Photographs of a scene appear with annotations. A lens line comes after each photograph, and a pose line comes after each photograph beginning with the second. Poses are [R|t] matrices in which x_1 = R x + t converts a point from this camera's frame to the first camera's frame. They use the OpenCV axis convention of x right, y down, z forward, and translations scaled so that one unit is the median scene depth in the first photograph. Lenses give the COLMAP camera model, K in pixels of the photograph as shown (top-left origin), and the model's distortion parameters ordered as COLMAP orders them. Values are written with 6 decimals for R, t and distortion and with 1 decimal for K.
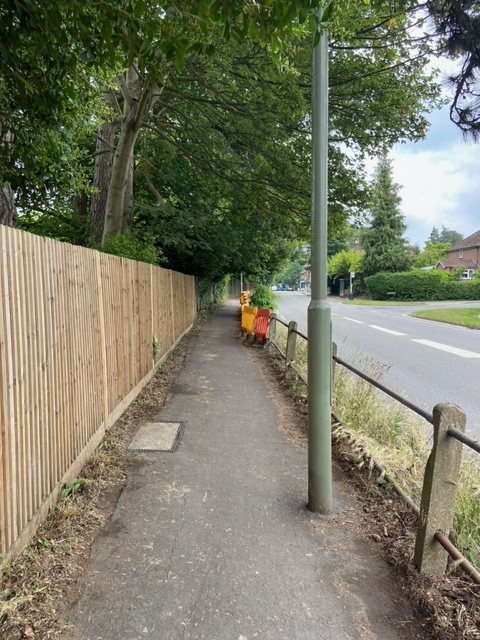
lens RADIAL K [[487.6, 0, 239.9], [0, 487.6, 320.8], [0, 0, 1]] dist [-0.015716, -0.009235]
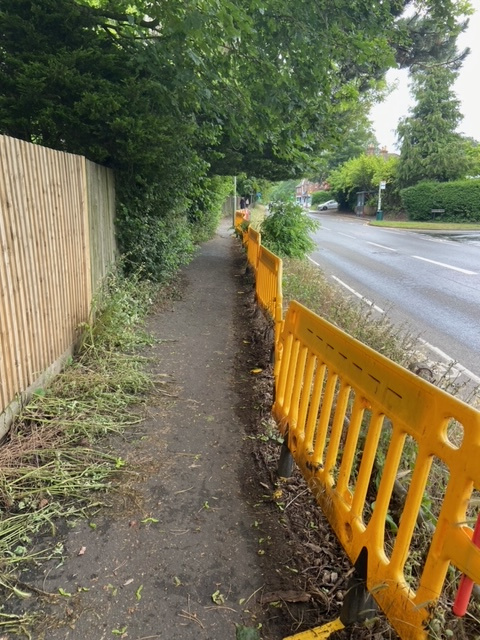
lens RADIAL K [[487.6, 0, 240.0], [0, 487.6, 318.5], [0, 0, 1]] dist [-0.015716, -0.009235]
pose [[0.999474, -0.010036, 0.030831, -0.009216], [0.004921, 0.986830, 0.161687, -0.016912], [-0.032048, -0.161451, 0.986360, 0.263142]]
